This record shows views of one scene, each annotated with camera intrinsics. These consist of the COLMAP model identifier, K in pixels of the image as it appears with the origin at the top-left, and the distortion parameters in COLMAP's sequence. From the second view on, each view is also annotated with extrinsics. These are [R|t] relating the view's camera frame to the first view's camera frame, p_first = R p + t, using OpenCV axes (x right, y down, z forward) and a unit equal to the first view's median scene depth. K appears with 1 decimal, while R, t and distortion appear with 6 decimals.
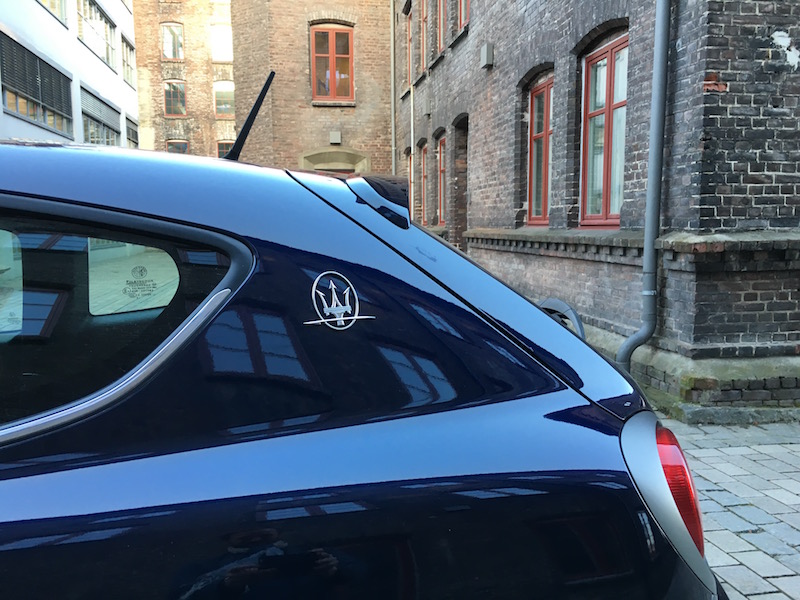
lens RADIAL K [[682.2, 0, 400.6], [0, 682.2, 305.6], [0, 0, 1]] dist [0.007135, -0.007176]
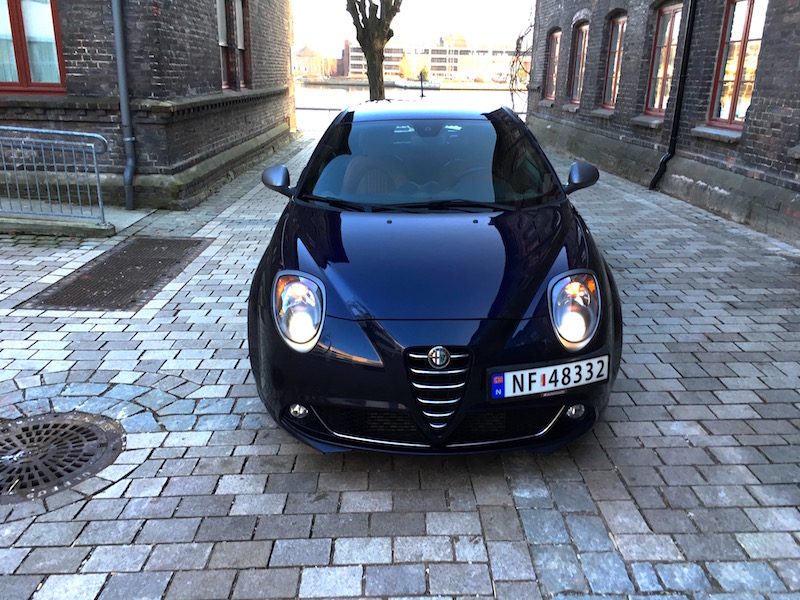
lens RADIAL K [[682.2, 0, 400.7], [0, 682.2, 299.0], [0, 0, 1]] dist [0.007135, -0.007176]
pose [[0.152872, -0.291249, 0.944354, -1.175619], [0.087088, 0.955838, 0.280694, -0.054965], [-0.984401, 0.039331, 0.171485, 0.130565]]
